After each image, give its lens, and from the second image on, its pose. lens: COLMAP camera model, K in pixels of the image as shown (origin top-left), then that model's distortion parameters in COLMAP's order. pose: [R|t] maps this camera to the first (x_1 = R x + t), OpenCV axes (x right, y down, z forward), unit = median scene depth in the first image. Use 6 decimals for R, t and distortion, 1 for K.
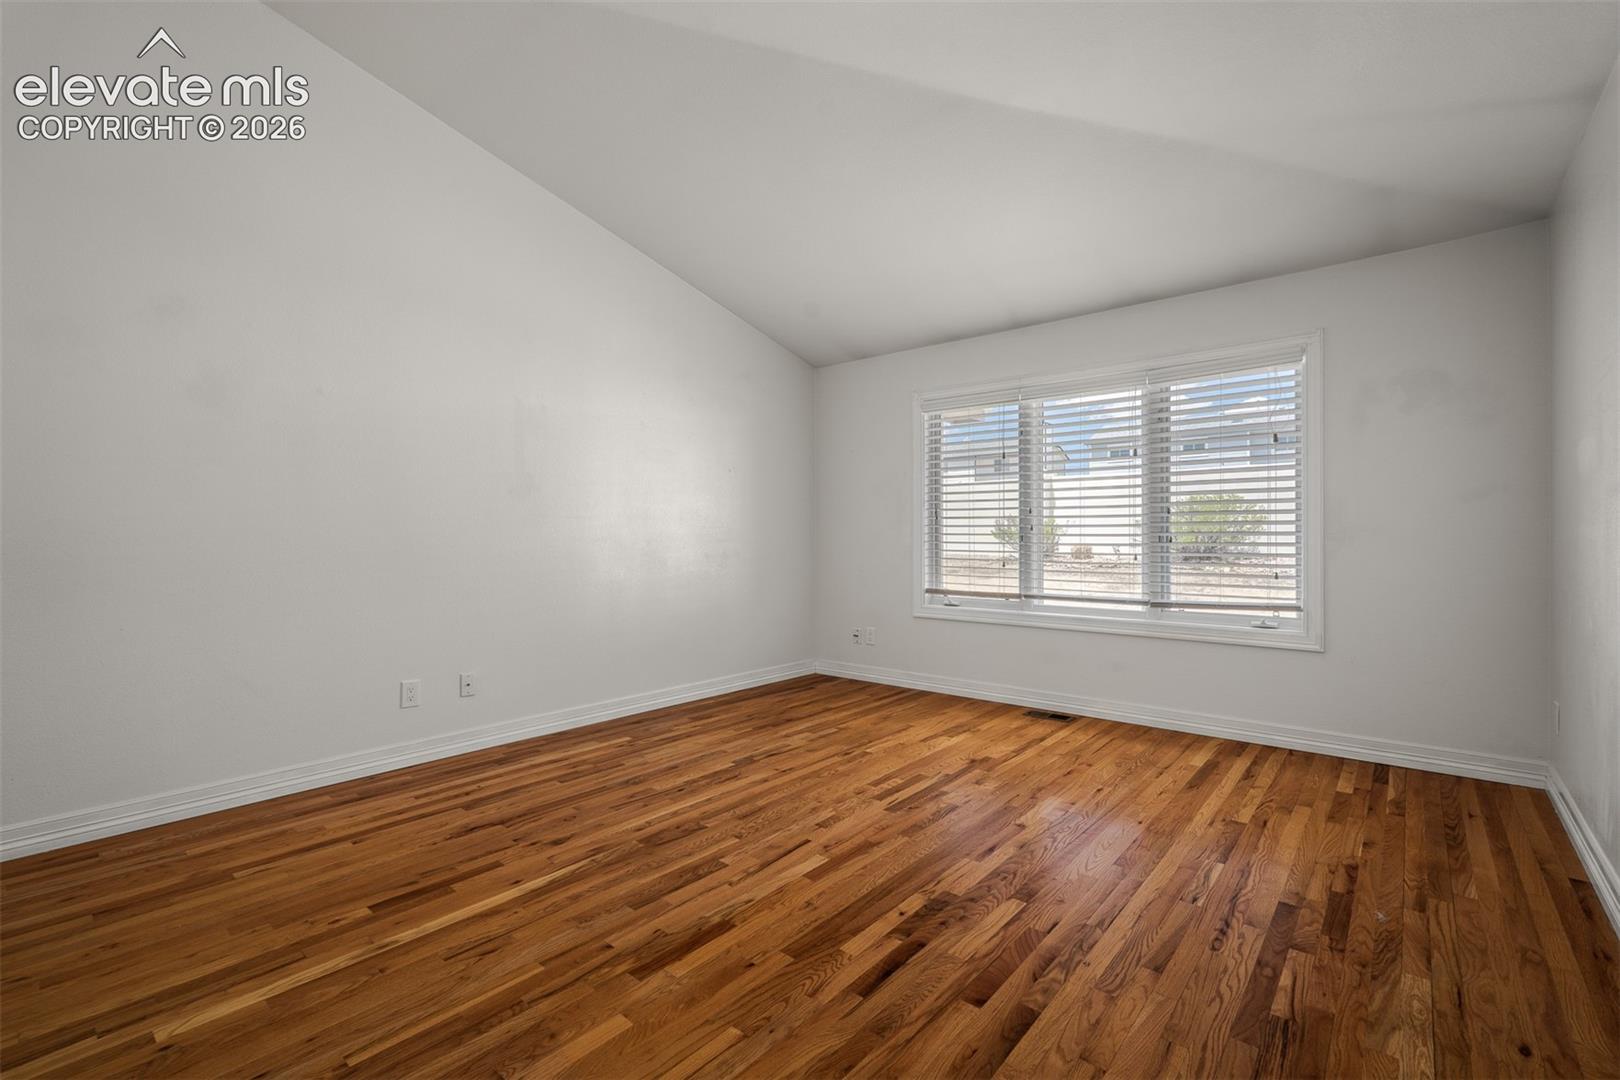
lens RADIAL K [[728.7, 0, 814.3], [0, 728.7, 534.5], [0, 0, 1]] dist [-0.001611, -0.001745]
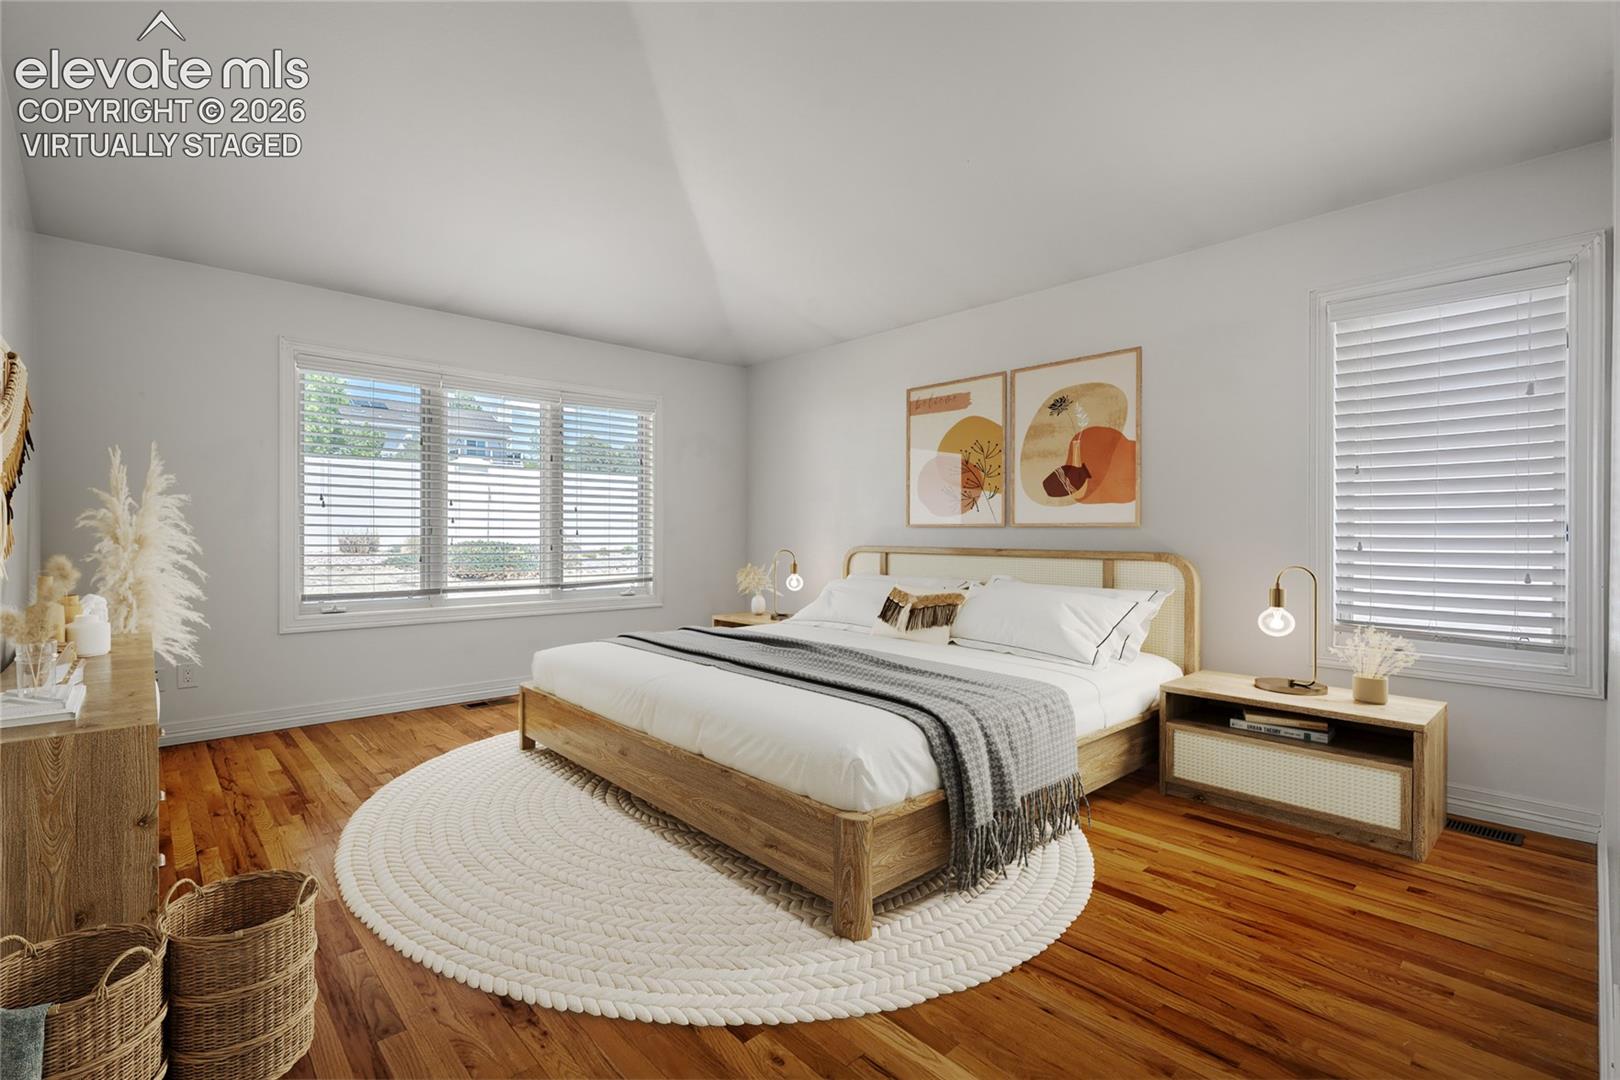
lens RADIAL K [[728.7, 0, 813.9], [0, 728.7, 537.0], [0, 0, 1]] dist [-0.001611, -0.001745]
pose [[0.134833, -0.010478, 0.990813, -0.674216], [-0.013554, 0.999831, 0.012418, -0.006769], [-0.990776, -0.015104, 0.134668, 0.424091]]
